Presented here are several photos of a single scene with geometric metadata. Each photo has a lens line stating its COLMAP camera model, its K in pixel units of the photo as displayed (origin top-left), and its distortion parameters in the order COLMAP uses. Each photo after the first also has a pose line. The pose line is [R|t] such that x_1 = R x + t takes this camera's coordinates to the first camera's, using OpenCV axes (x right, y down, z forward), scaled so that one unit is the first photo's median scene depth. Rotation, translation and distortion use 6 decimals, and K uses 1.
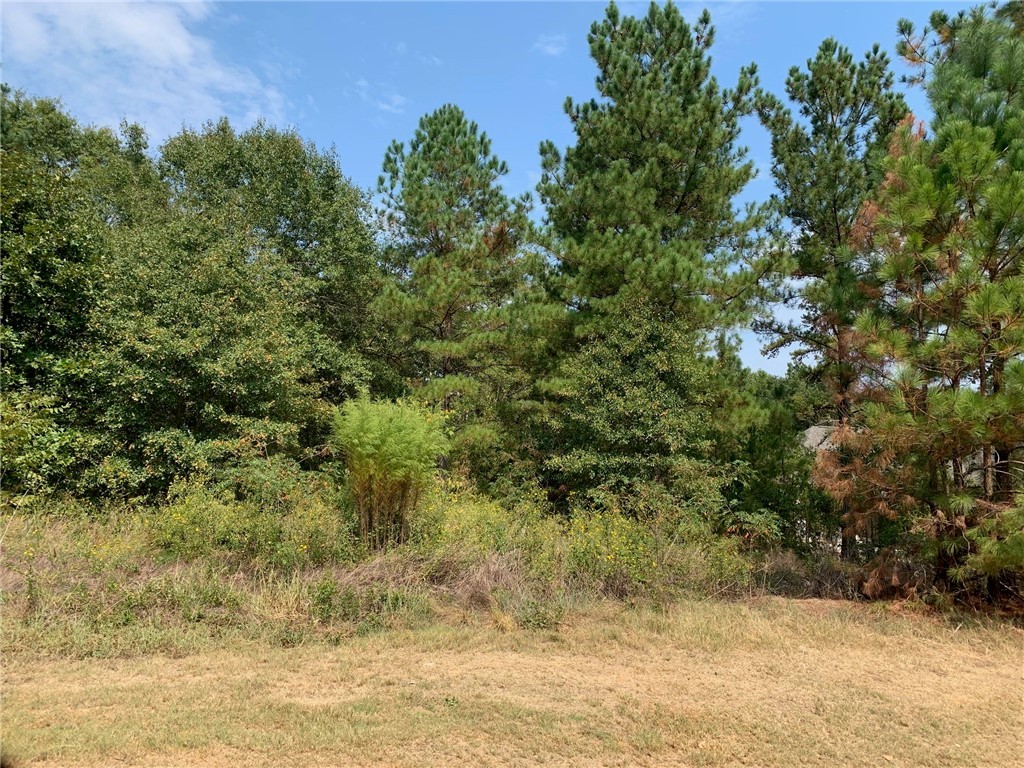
lens RADIAL K [[776.8, 0, 512.0], [0, 776.8, 384.0], [0, 0, 1]] dist [0.005842, 0.005609]
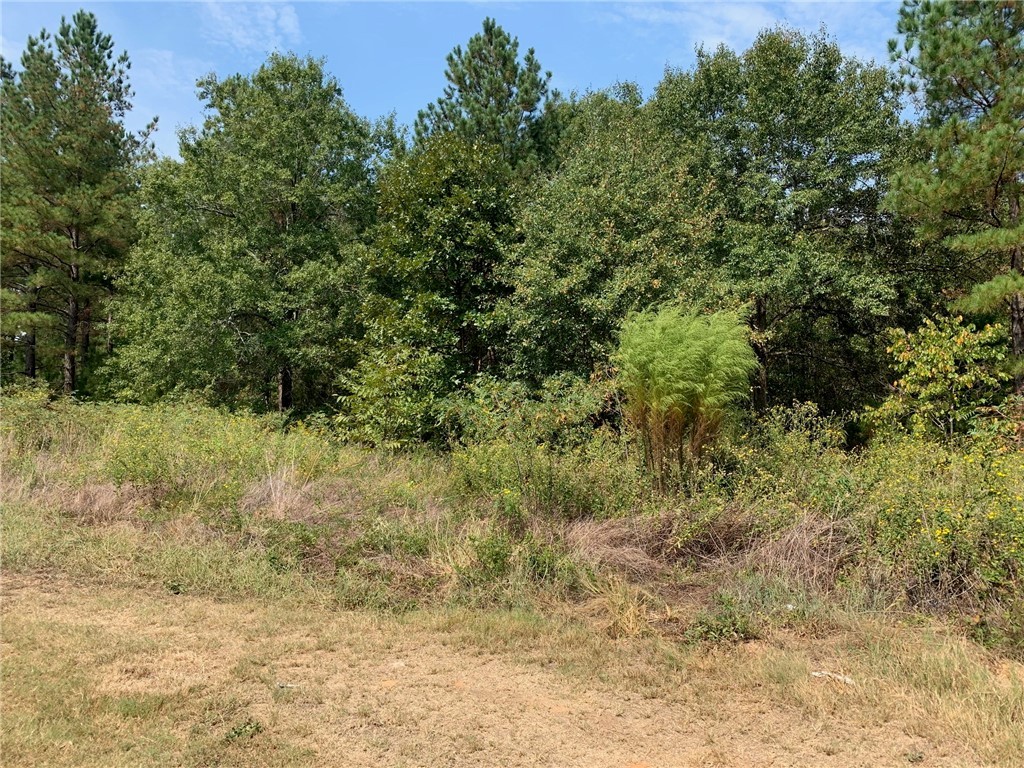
lens RADIAL K [[773.7, 0, 512.0], [0, 773.7, 372.0], [0, 0, 1]] dist [0.043368, -0.049713]
pose [[0.687889, -0.073066, -0.722129, 0.125647], [0.105239, 0.994447, -0.000370, 0.030164], [0.718146, -0.075741, 0.691759, 0.164534]]
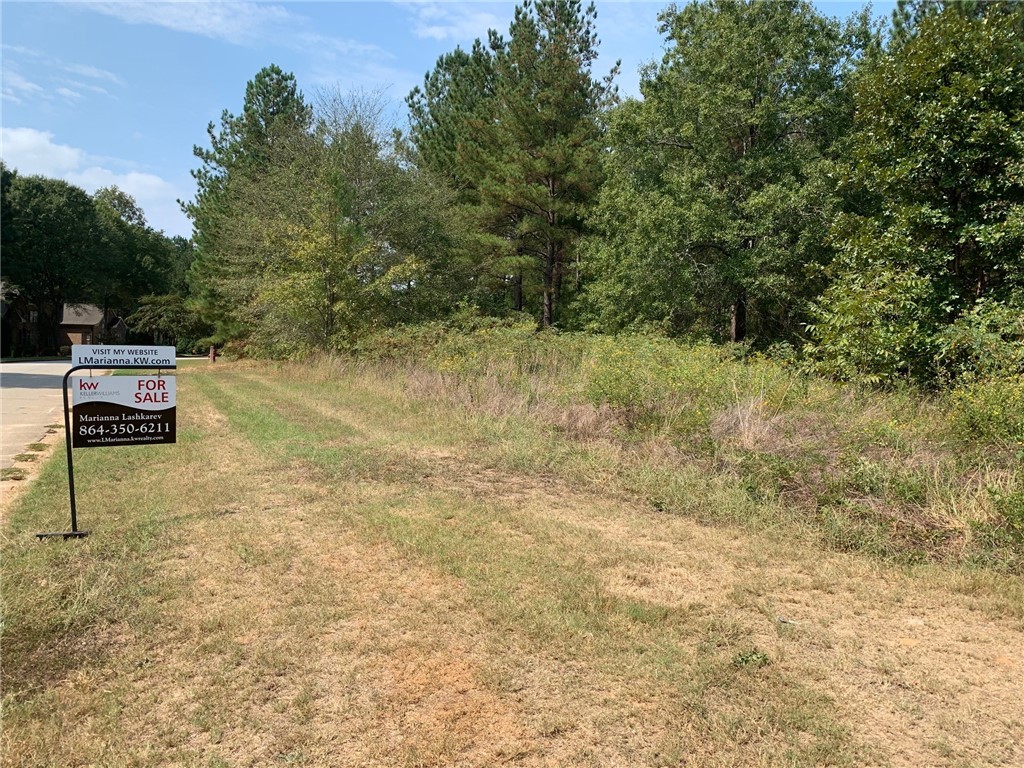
lens RADIAL K [[773.0, 0, 512.0], [0, 773.0, 384.0], [0, 0, 1]] dist [-0.001767, -0.026954]
pose [[0.202729, 0.017256, -0.979083, 0.102933], [0.102916, 0.993932, 0.038827, 0.033085], [0.973812, -0.108635, 0.199723, 0.159324]]
